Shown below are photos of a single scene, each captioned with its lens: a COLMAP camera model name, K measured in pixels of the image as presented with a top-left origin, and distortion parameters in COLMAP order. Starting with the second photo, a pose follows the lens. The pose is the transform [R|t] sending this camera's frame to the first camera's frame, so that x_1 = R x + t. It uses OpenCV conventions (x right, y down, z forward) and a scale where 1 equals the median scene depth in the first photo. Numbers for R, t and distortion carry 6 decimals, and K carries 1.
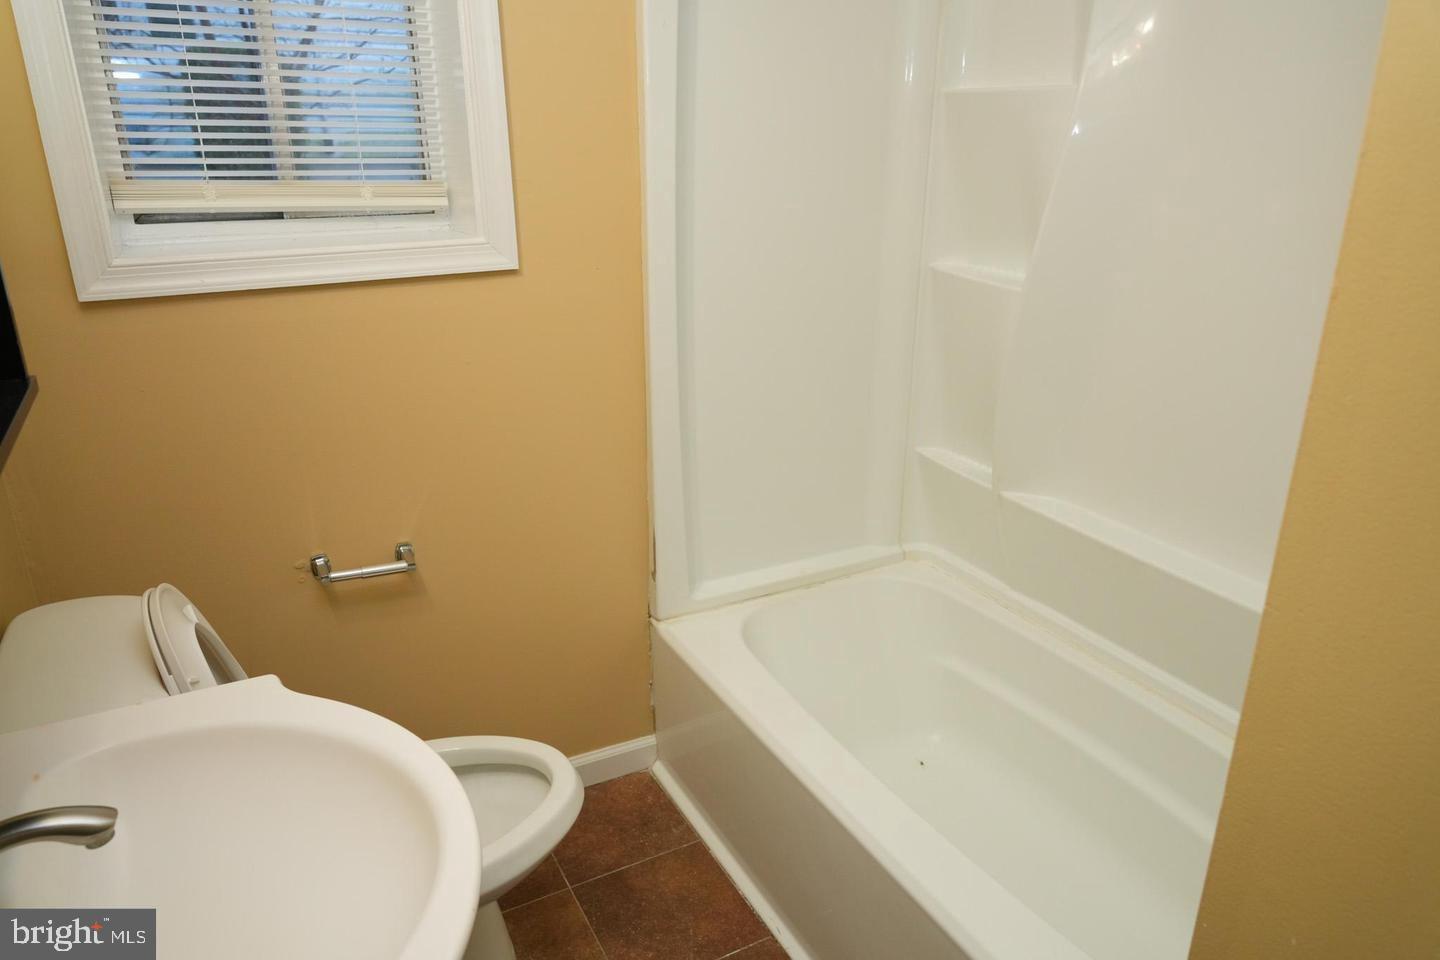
lens RADIAL K [[950.8, 0, 720.0], [0, 950.8, 480.0], [0, 0, 1]] dist [-0.024033, 0.000640]
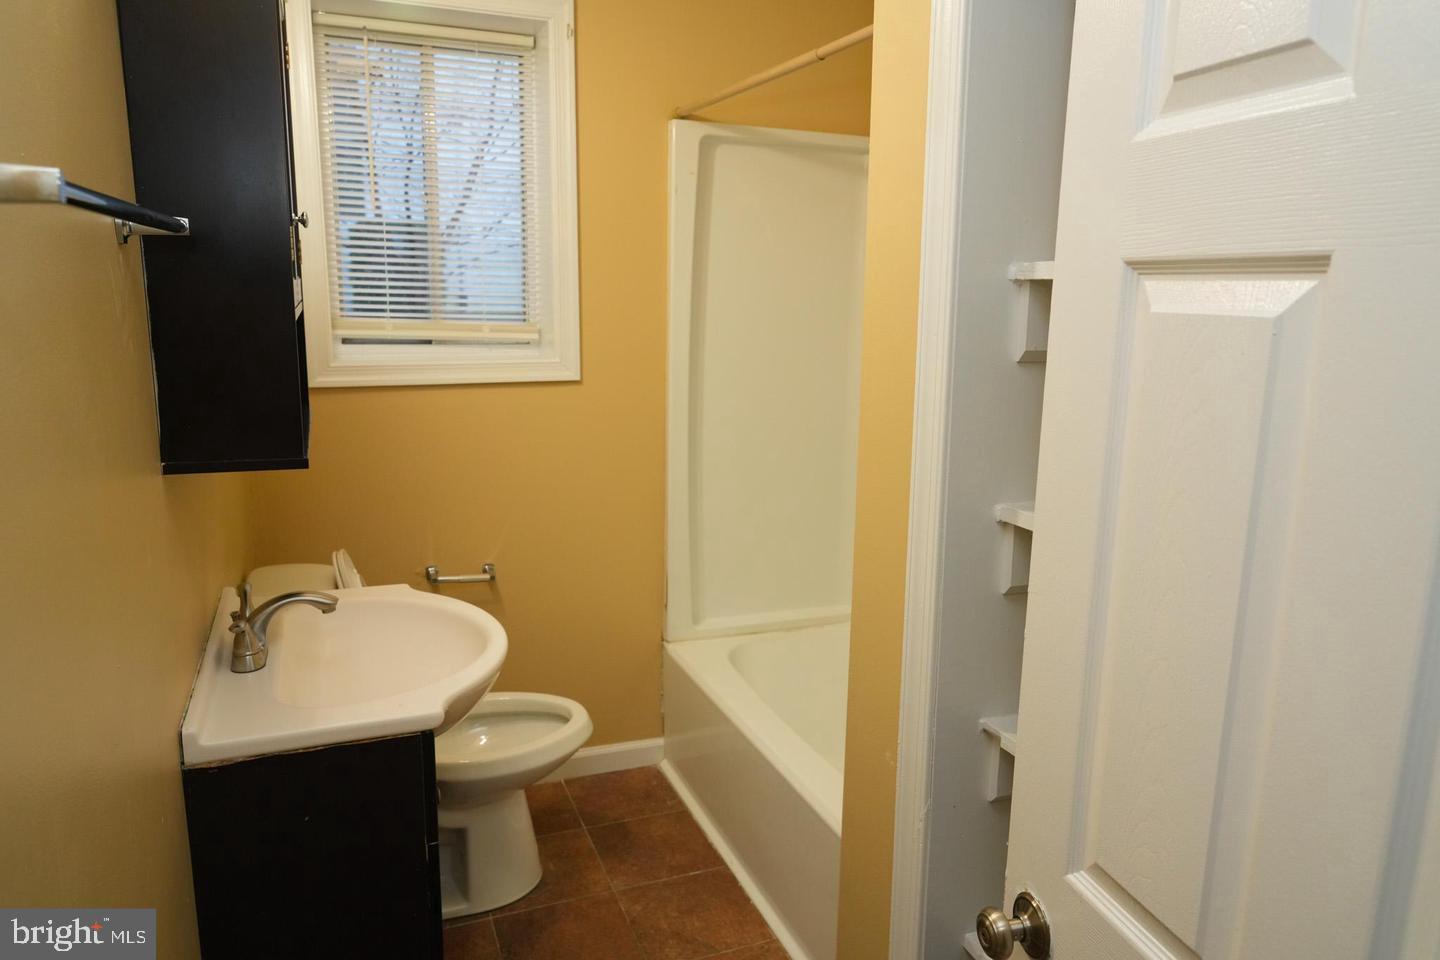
lens RADIAL K [[996.8, 0, 720.0], [0, 996.8, 480.0], [0, 0, 1]] dist [-0.066970, -0.000114]
pose [[0.992393, 0.035426, -0.117902, 0.180421], [-0.054480, 0.985196, -0.162544, 0.159921], [0.110398, 0.167731, 0.979632, -0.439423]]
